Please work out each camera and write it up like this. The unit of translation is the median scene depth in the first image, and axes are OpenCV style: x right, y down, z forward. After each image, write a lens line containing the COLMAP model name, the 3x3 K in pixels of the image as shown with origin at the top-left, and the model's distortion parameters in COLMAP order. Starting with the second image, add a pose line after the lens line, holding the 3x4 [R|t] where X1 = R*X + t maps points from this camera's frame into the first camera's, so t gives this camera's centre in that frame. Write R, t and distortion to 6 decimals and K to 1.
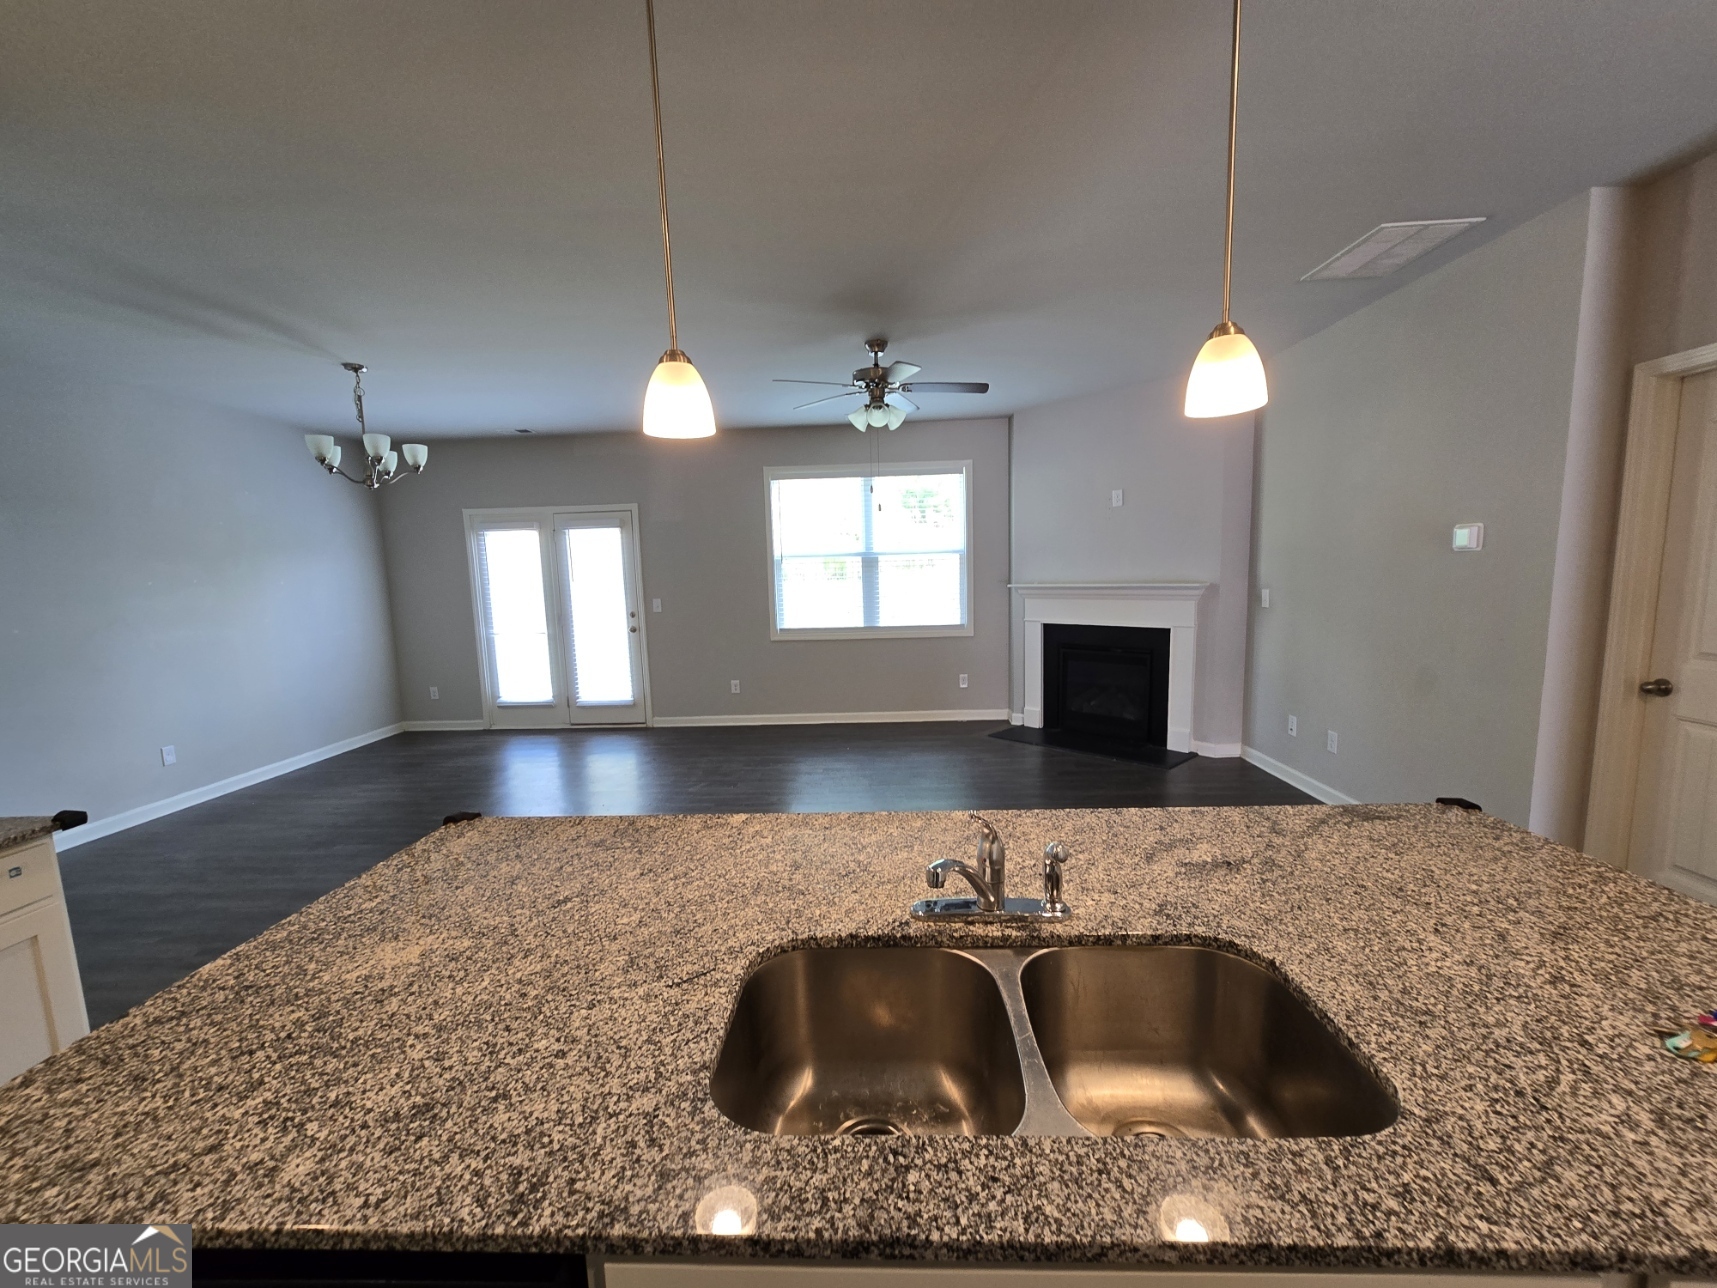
lens RADIAL K [[718.2, 0, 840.8], [0, 718.2, 664.4], [0, 0, 1]] dist [-0.003170, 0.002985]
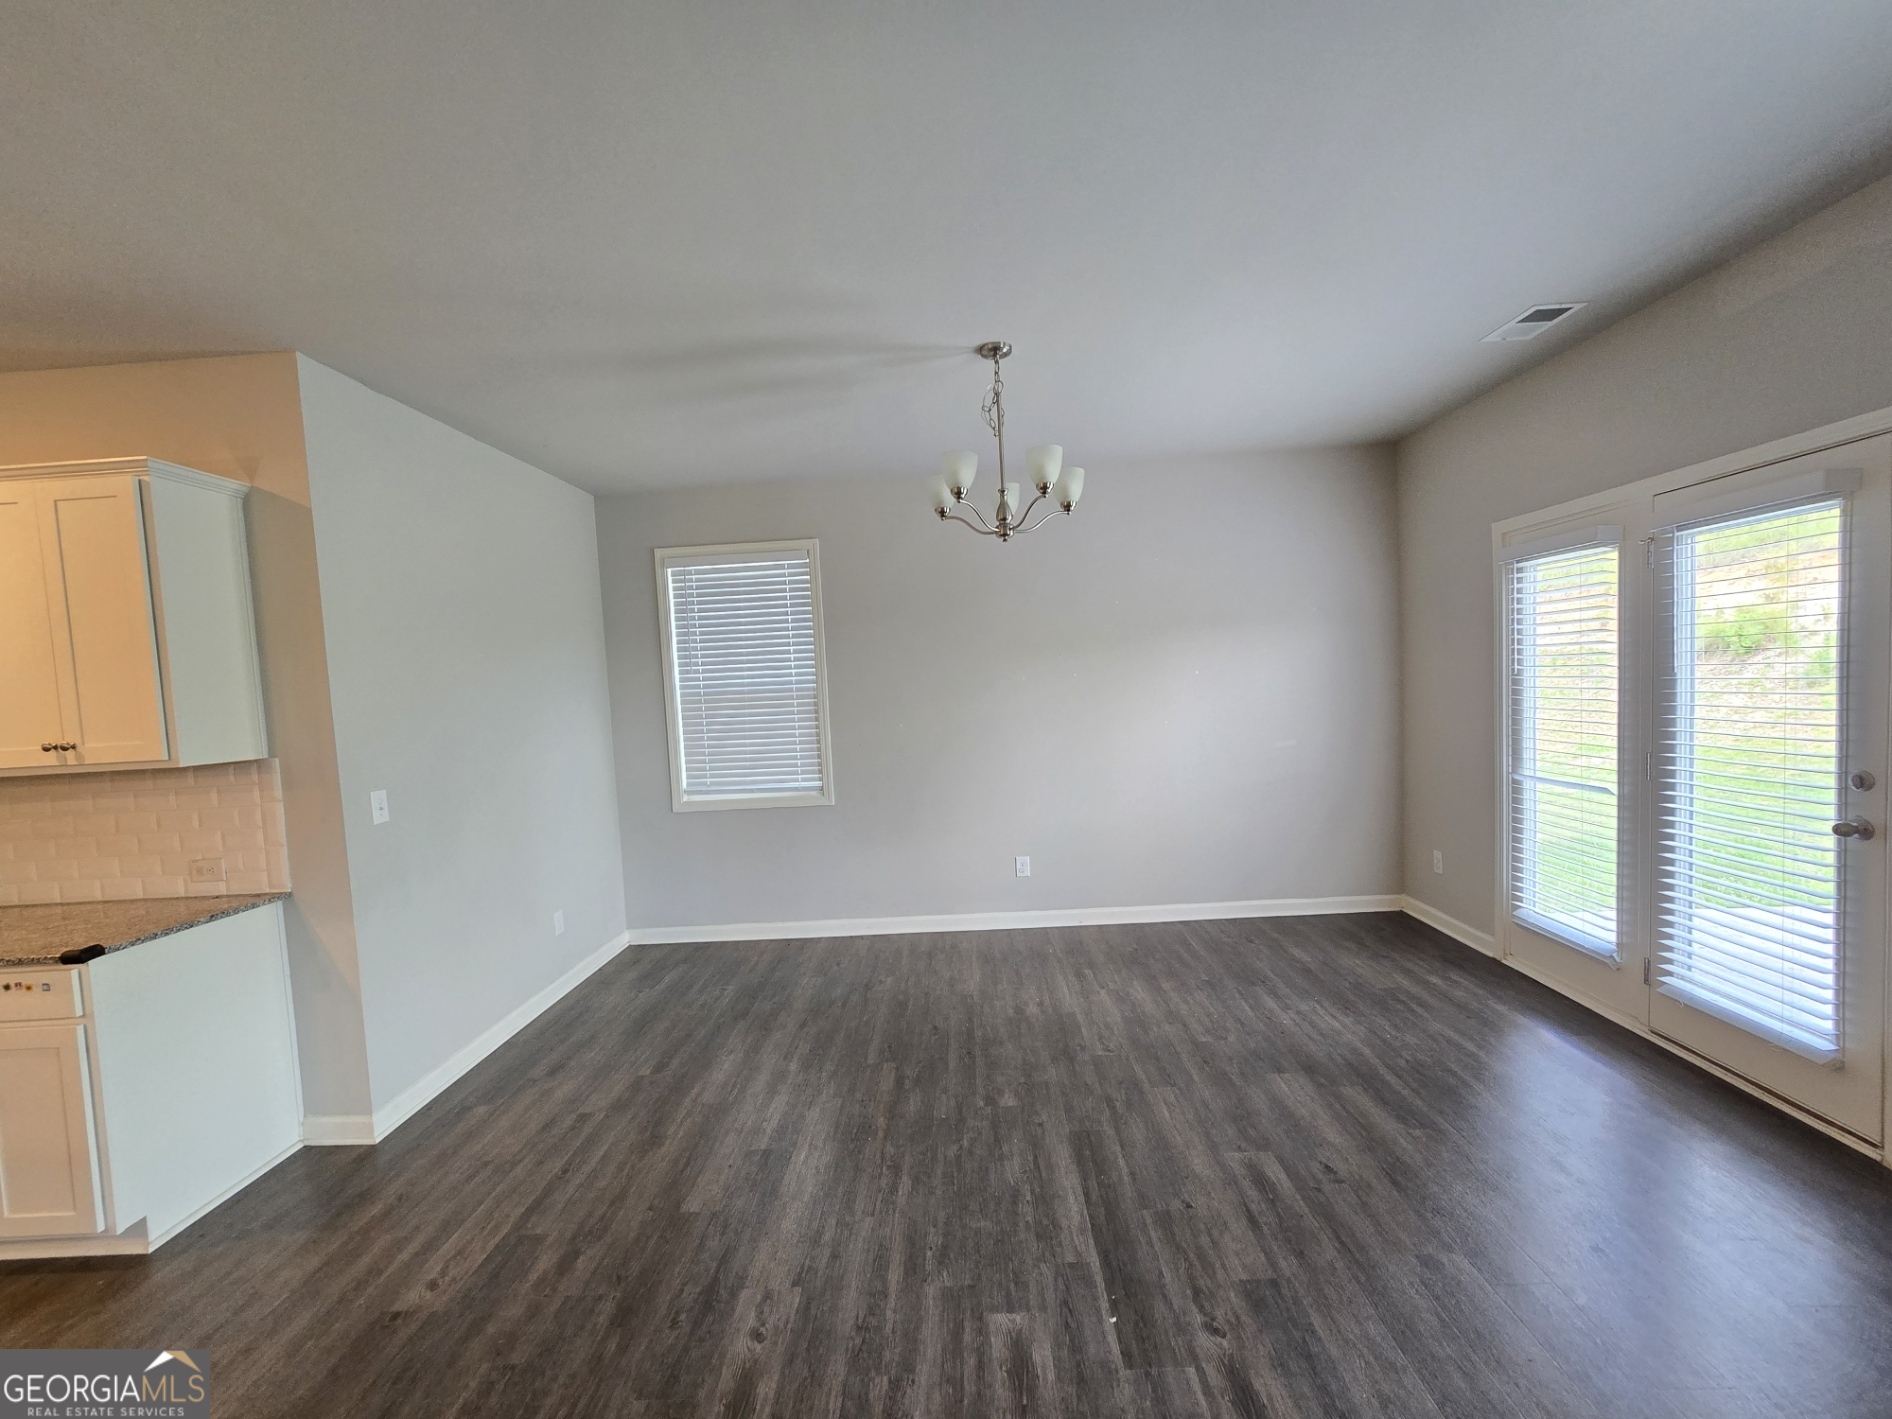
lens RADIAL K [[791.4, 0, 953.3], [0, 791.4, 727.1], [0, 0, 1]] dist [-0.003170, 0.002985]
pose [[0.034952, 0.090614, -0.995273, 0.030162], [-0.084731, 0.992564, 0.087392, -0.093817], [0.995791, 0.081276, 0.042370, 0.633666]]
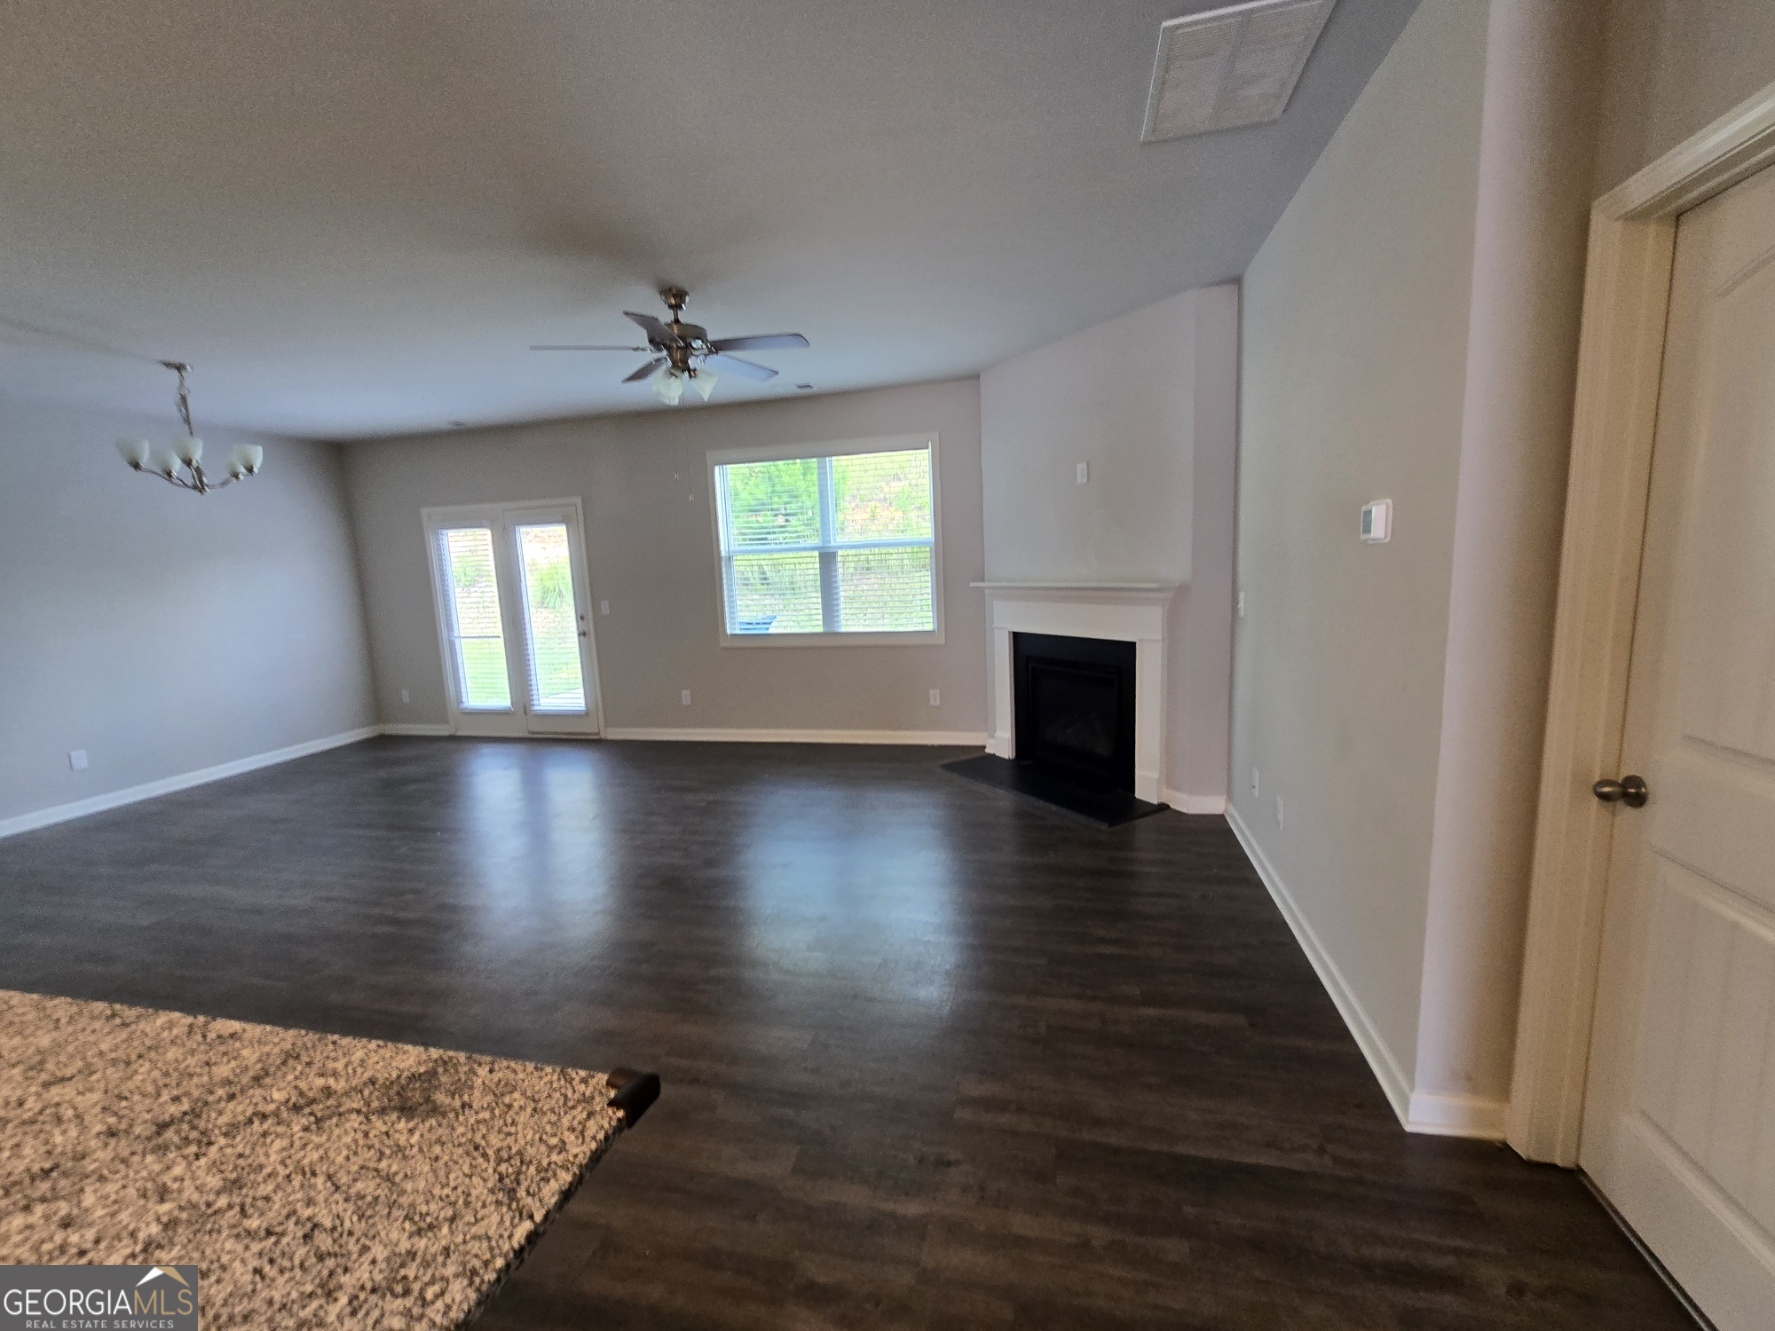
lens RADIAL K [[742.4, 0, 868.1], [0, 742.4, 672.2], [0, 0, 1]] dist [-0.003170, 0.002985]
pose [[0.980018, 0.017390, -0.198145, 0.280725], [-0.013263, 0.999667, 0.022133, -0.026041], [0.198464, -0.019063, 0.979923, 0.135527]]
